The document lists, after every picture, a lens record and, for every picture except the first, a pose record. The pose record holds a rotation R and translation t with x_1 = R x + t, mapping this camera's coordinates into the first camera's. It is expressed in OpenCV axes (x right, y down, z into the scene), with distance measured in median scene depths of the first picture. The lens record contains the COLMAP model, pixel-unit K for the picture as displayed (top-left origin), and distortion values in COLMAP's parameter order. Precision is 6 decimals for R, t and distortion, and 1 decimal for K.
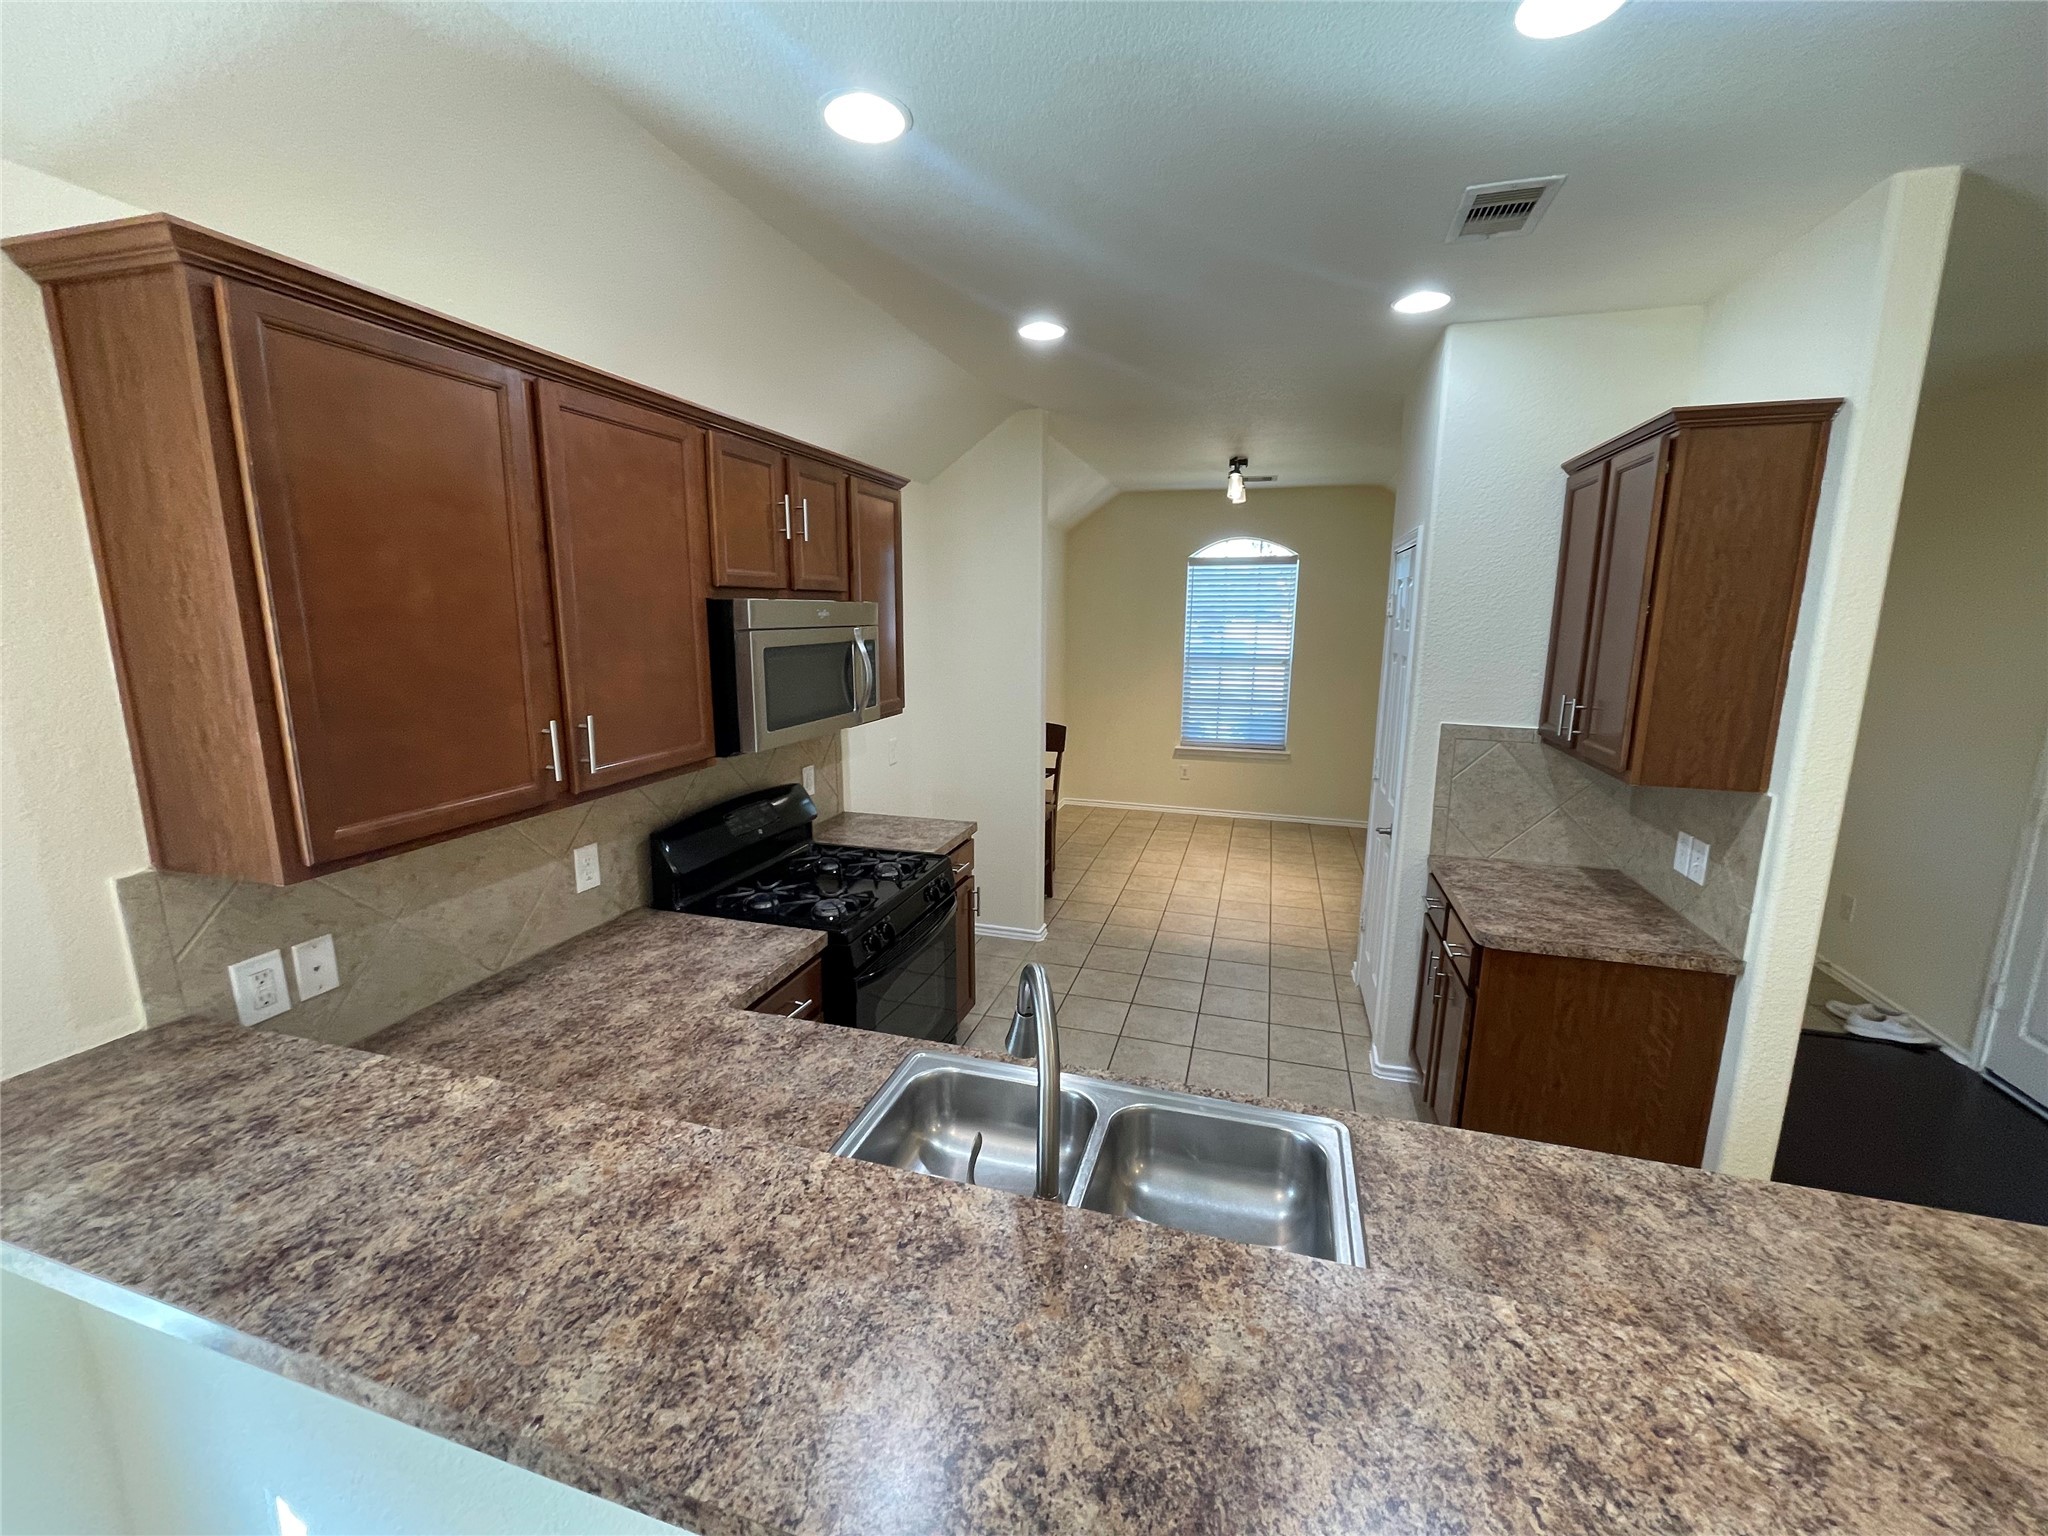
lens RADIAL K [[828.3, 0, 1032.9], [0, 828.3, 761.2], [0, 0, 1]] dist [-0.000628, 0.000101]
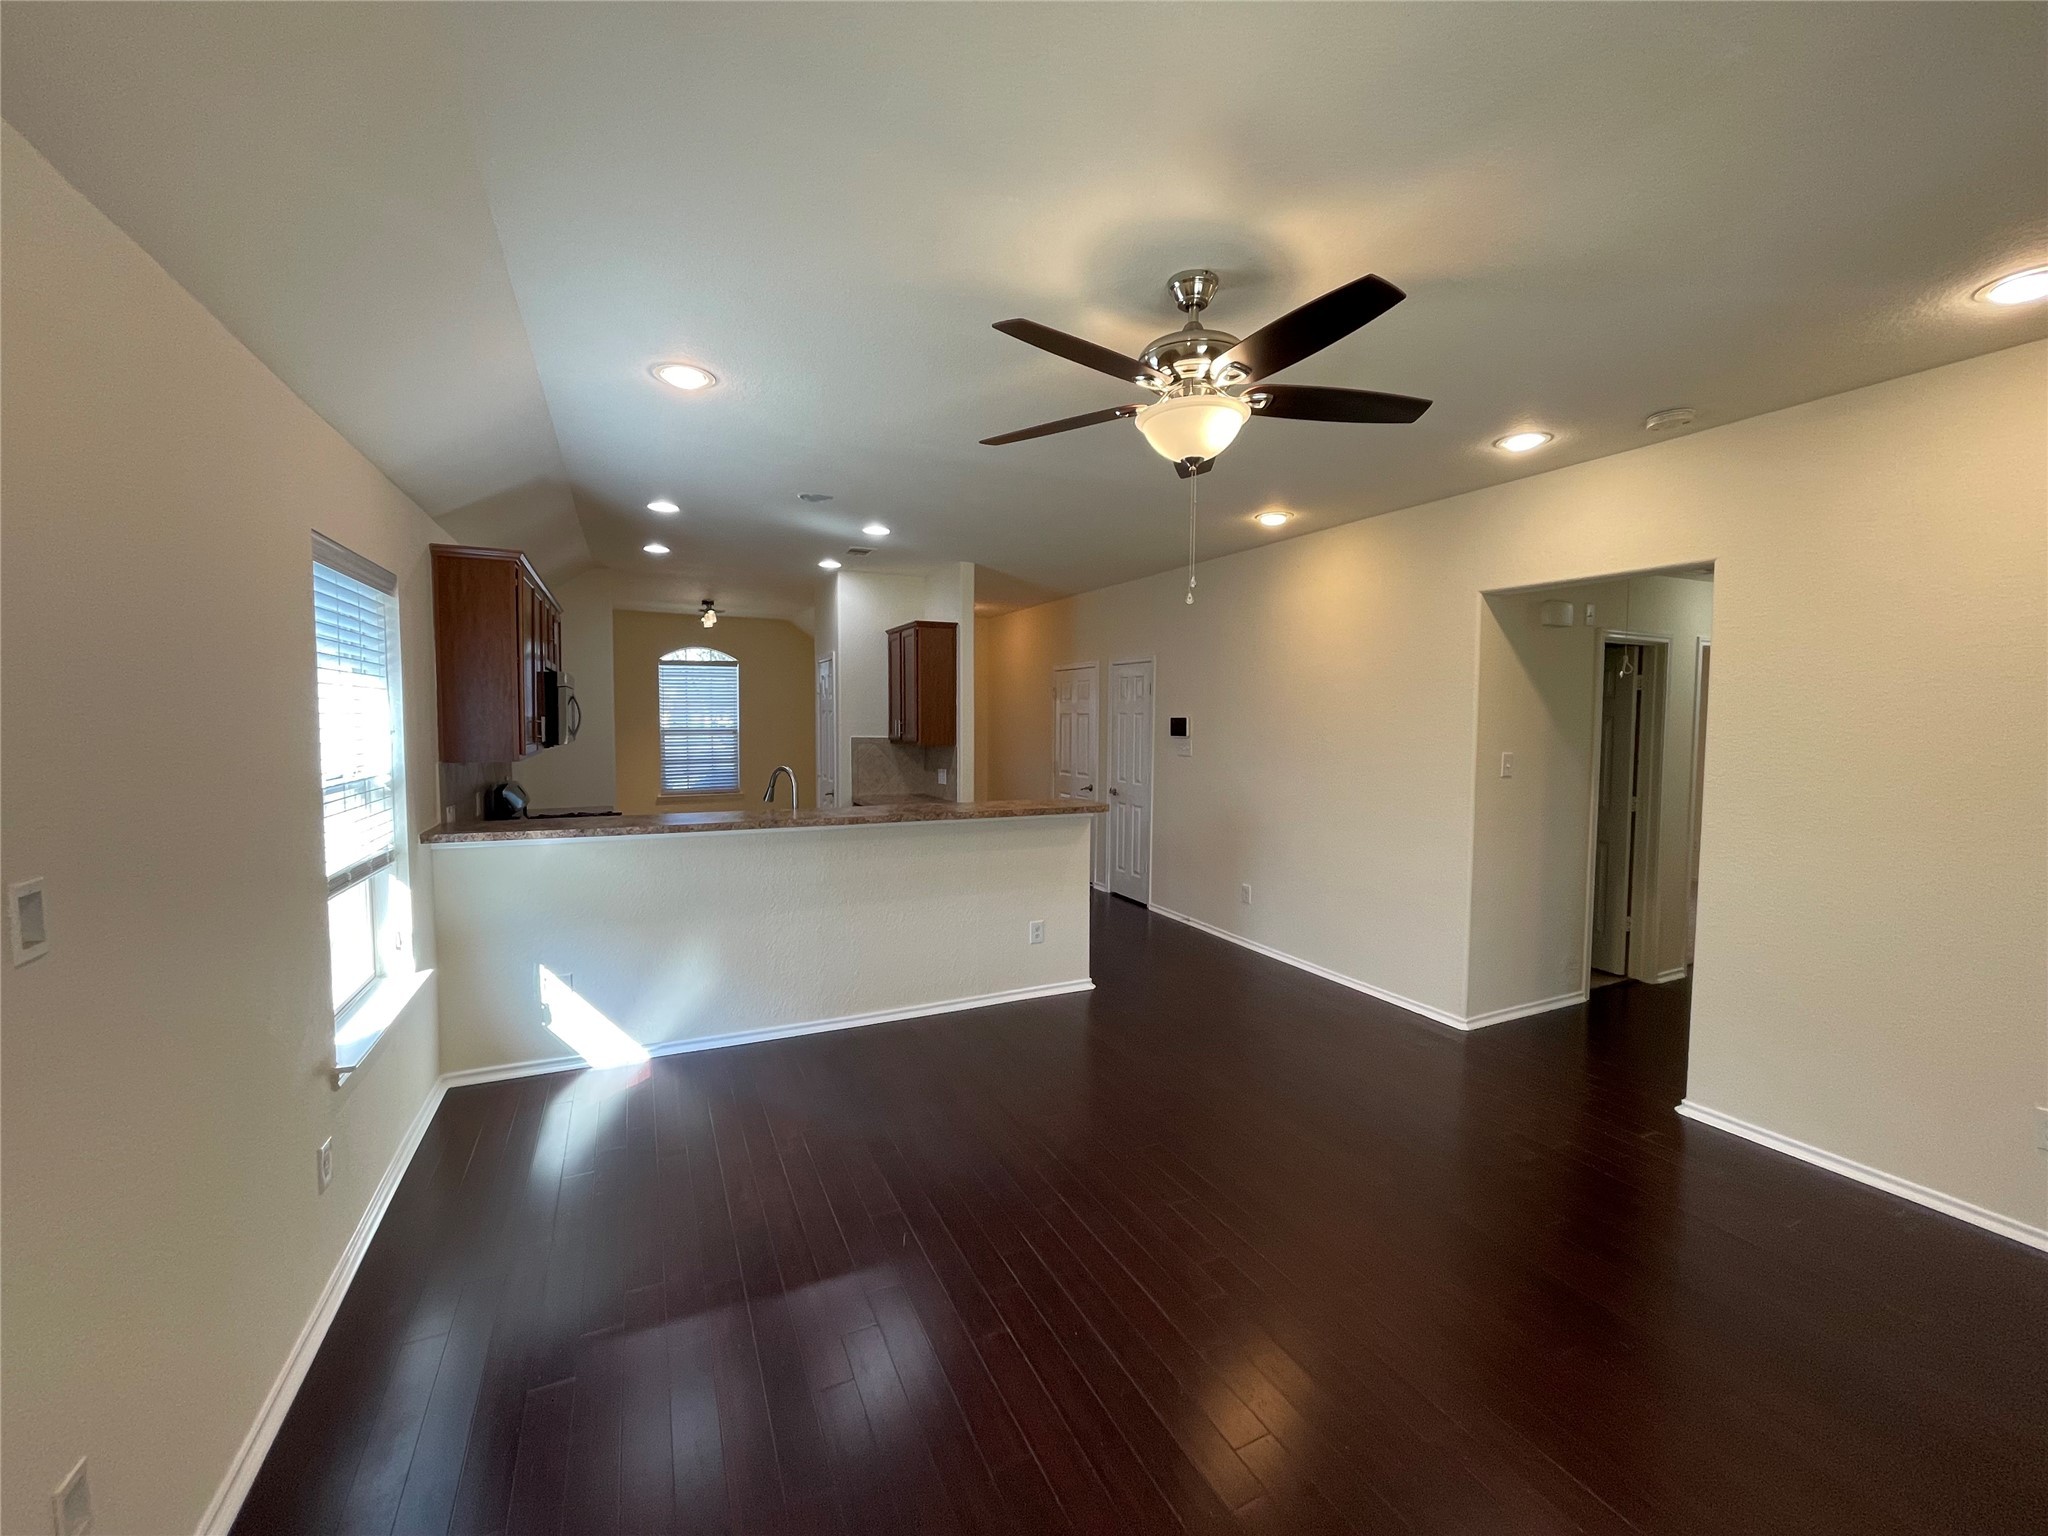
lens RADIAL K [[828.3, 0, 1032.9], [0, 828.3, 761.2], [0, 0, 1]] dist [-0.000628, 0.000101]
pose [[0.745385, -0.040125, 0.665426, -0.782351], [0.122465, 0.989441, -0.077518, 0.309016], [-0.655289, 0.139272, 0.742428, -1.207711]]
